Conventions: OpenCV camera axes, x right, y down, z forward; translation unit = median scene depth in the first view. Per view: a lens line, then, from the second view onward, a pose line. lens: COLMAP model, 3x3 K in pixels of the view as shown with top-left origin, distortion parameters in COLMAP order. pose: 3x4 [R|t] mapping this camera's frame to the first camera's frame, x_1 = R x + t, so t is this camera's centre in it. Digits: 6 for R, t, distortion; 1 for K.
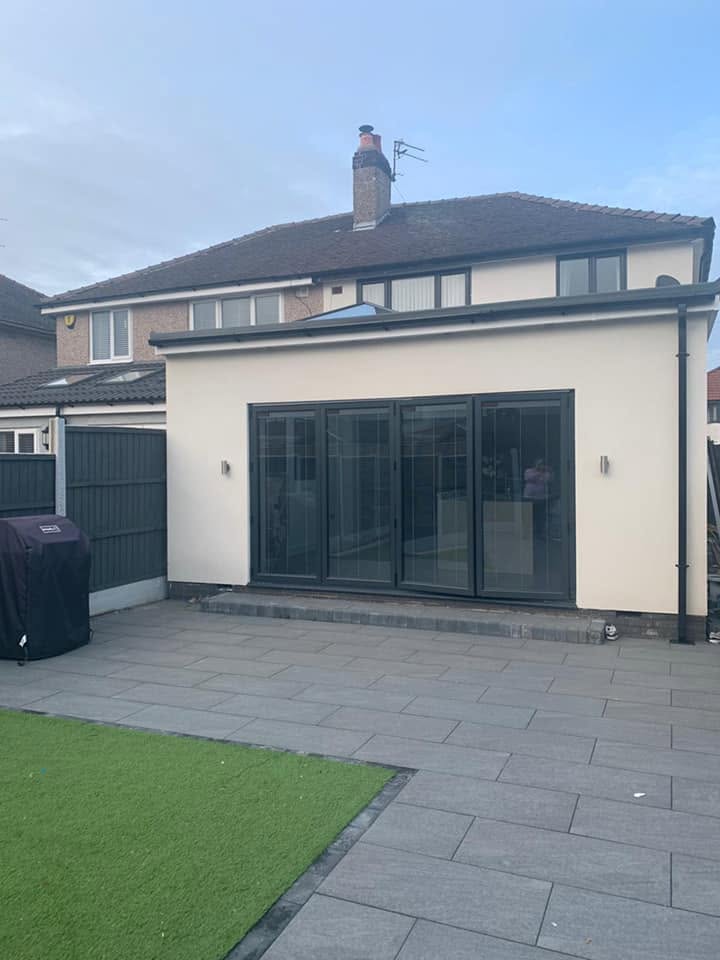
lens RADIAL K [[776.9, 0, 360.0], [0, 776.9, 480.0], [0, 0, 1]] dist [0.028312, 0.003247]
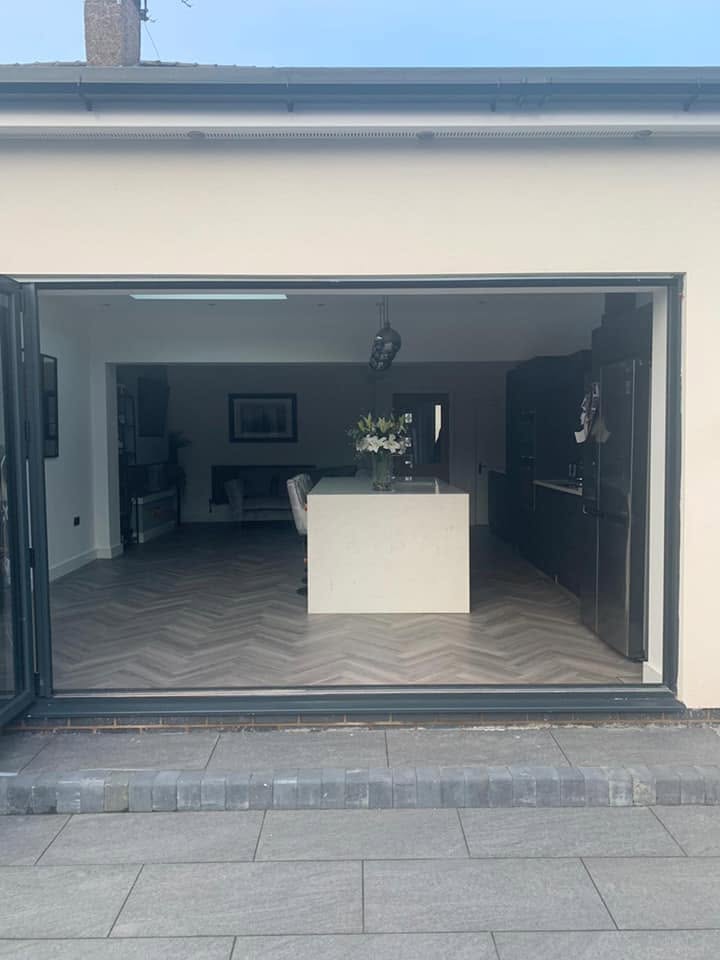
lens RADIAL K [[776.9, 0, 360.0], [0, 776.9, 480.0], [0, 0, 1]] dist [0.028312, 0.003247]
pose [[0.927719, -0.023378, 0.372547, -0.096202], [0.016398, 0.999626, 0.021894, 0.003590], [-0.372920, -0.014202, 0.927755, 0.608660]]
